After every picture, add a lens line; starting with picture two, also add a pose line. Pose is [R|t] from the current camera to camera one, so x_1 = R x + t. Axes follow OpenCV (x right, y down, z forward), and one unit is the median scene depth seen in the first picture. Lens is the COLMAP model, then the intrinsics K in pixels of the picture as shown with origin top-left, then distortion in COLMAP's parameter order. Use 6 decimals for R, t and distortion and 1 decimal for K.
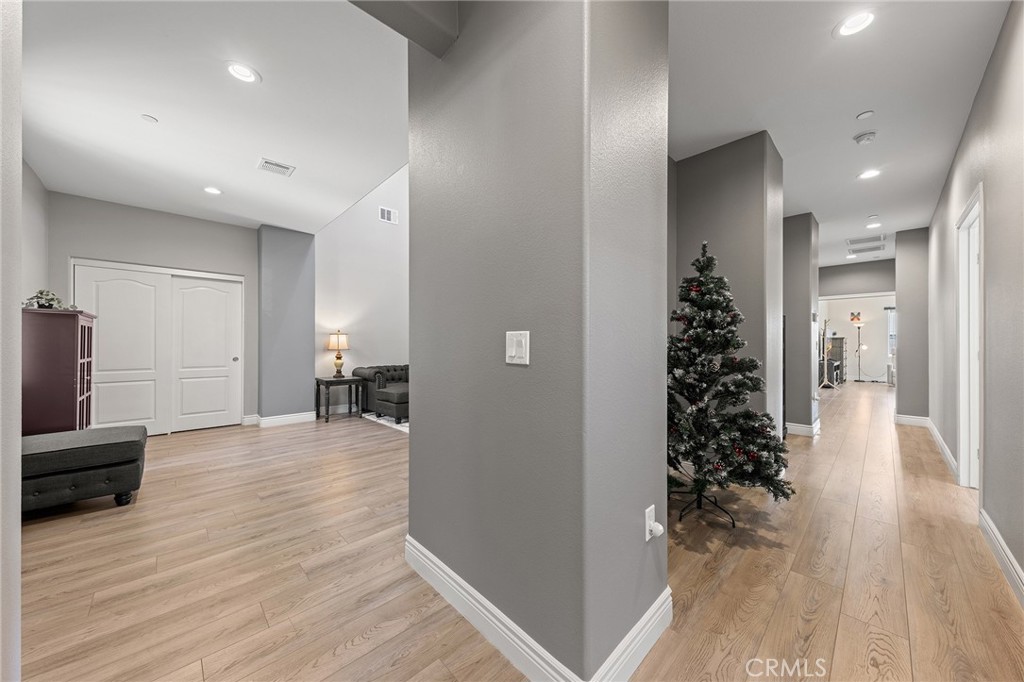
lens RADIAL K [[352.8, 0, 516.9], [0, 352.8, 342.5], [0, 0, 1]] dist [0.001239, 0.000052]
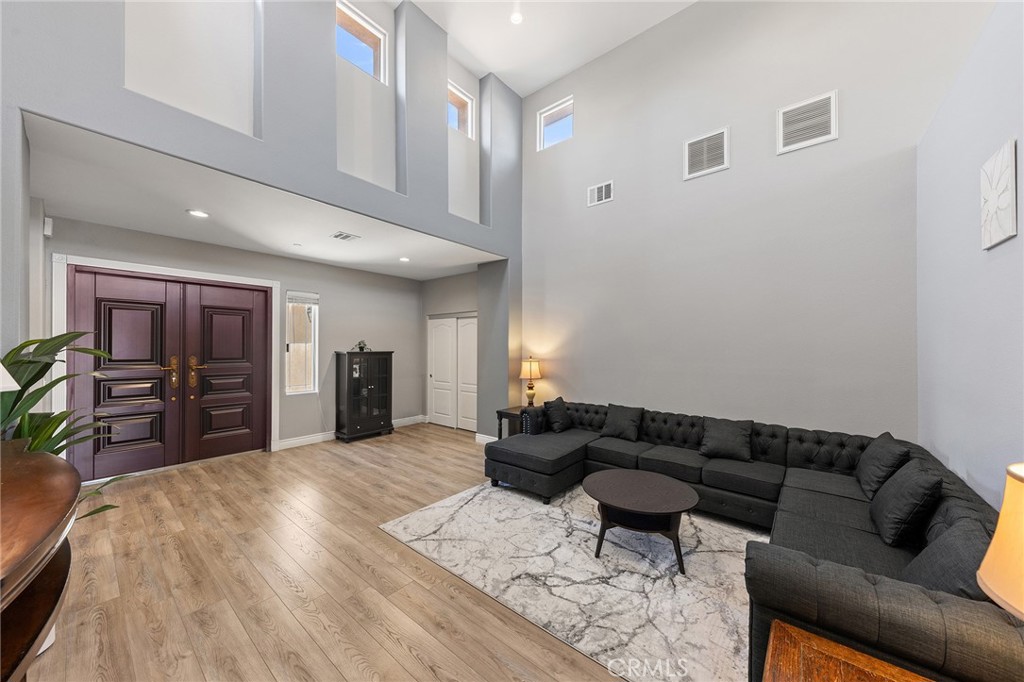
lens RADIAL K [[353.1, 0, 516.6], [0, 353.1, 346.2], [0, 0, 1]] dist [0.001822, 0.000052]
pose [[0.110416, -0.004517, -0.993875, 0.430556], [0.004048, 0.999983, -0.004095, -0.065571], [0.993877, -0.003571, 0.110433, 0.980356]]
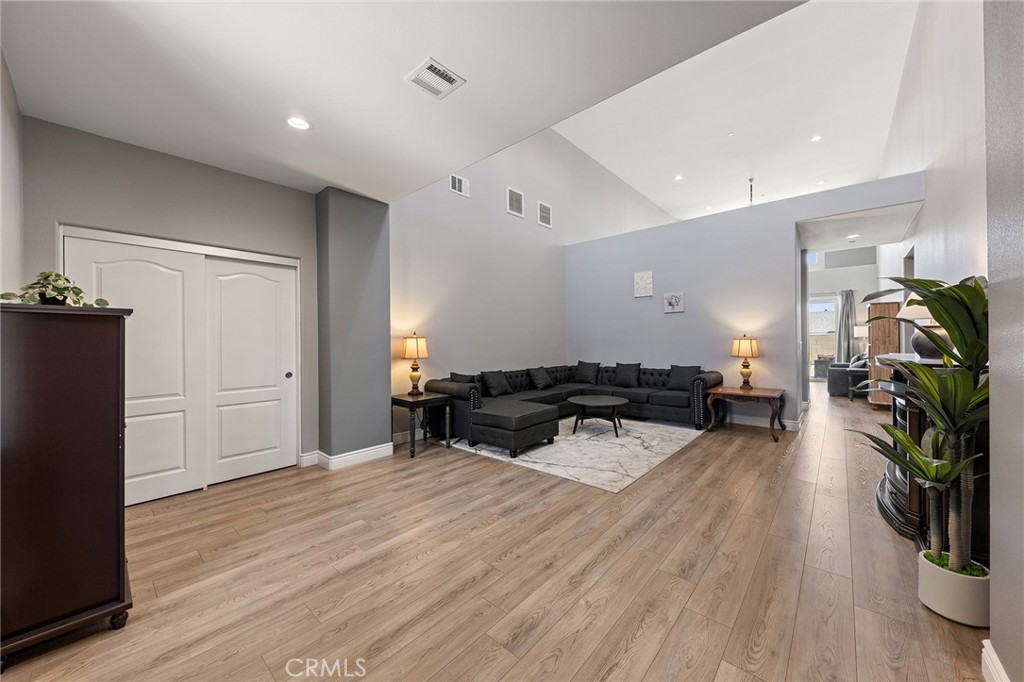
lens RADIAL K [[367.4, 0, 514.7], [0, 367.4, 339.7], [0, 0, 1]] dist [-0.000116, -0.000317]
pose [[0.997214, -0.010080, 0.073903, -0.395124], [0.009871, 0.999946, 0.003194, -0.022202], [-0.073931, -0.002456, 0.997260, 0.224700]]
